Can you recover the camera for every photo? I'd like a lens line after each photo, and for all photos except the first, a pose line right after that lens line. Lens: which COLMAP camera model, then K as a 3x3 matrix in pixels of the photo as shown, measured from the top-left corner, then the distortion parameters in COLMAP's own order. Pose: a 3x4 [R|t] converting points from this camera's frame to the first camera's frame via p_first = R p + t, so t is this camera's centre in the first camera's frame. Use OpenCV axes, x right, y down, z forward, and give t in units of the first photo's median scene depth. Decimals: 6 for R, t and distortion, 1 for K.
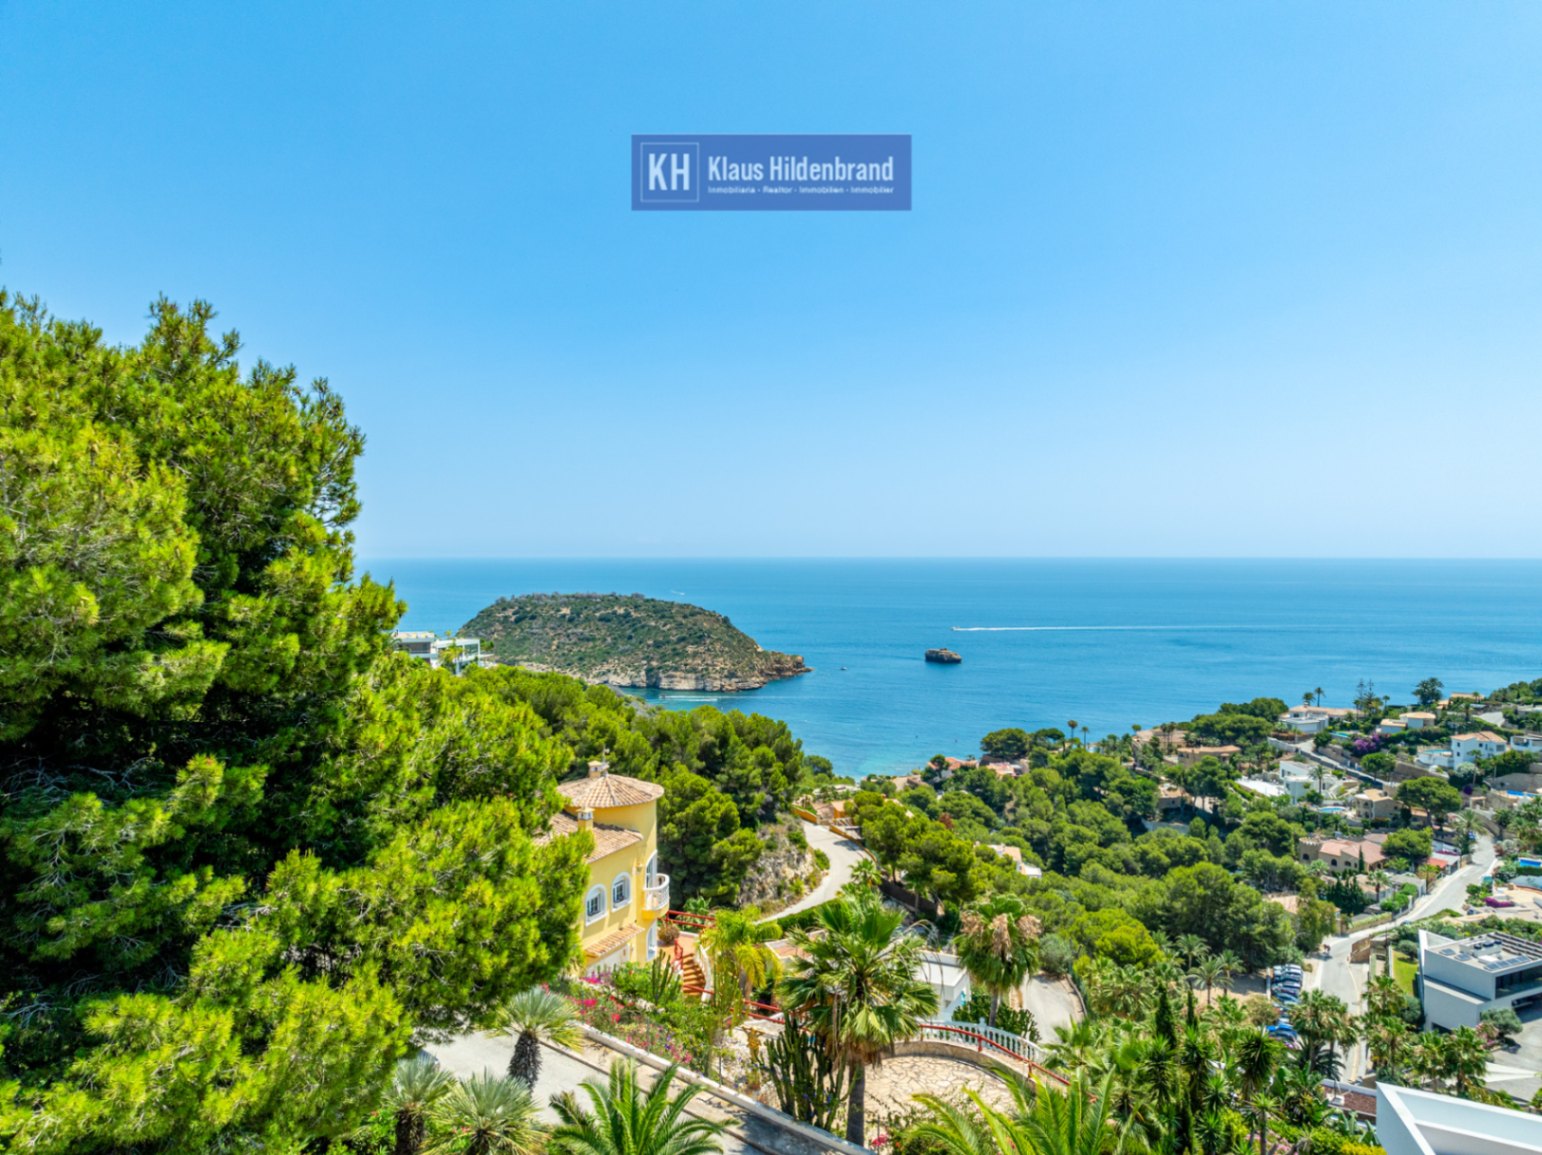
lens RADIAL K [[1106.4, 0, 738.9], [0, 1106.4, 577.3], [0, 0, 1]] dist [-0.029185, 0.001335]
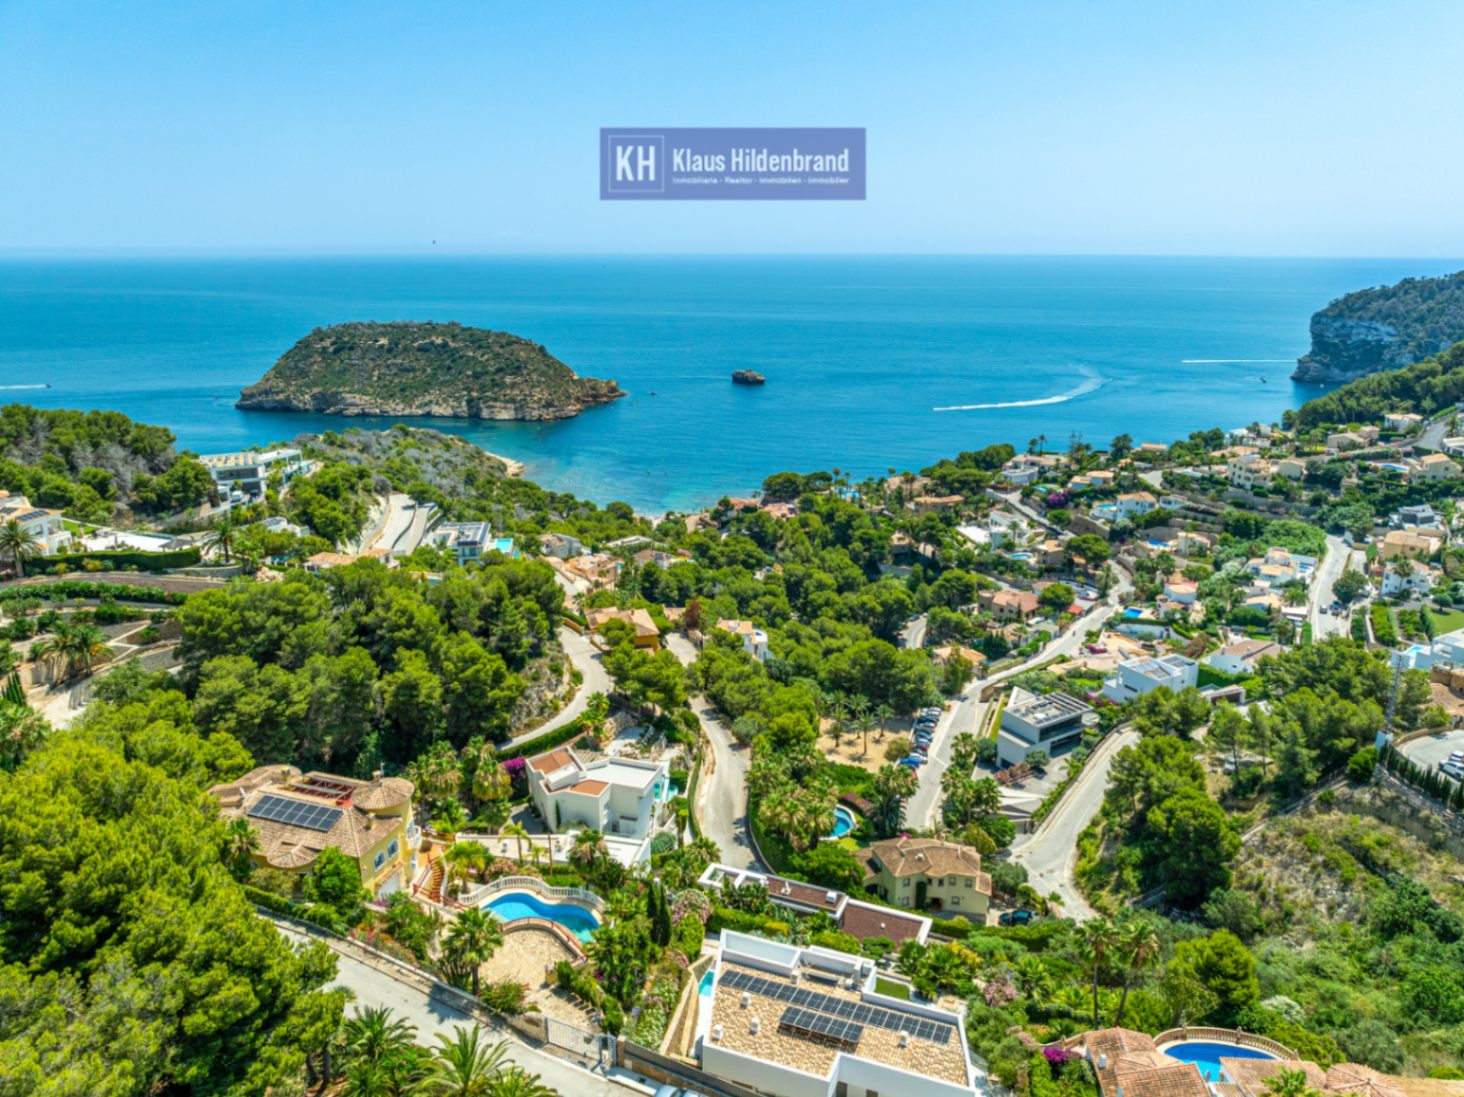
lens RADIAL K [[1112.0, 0, 732.0], [0, 1112.0, 548.5], [0, 0, 1]] dist [-0.013294, -0.011131]
pose [[0.990896, -0.043721, 0.127331, 0.050046], [0.006491, 0.960214, 0.279190, -0.147381], [-0.134471, -0.275822, 0.951756, -0.157808]]
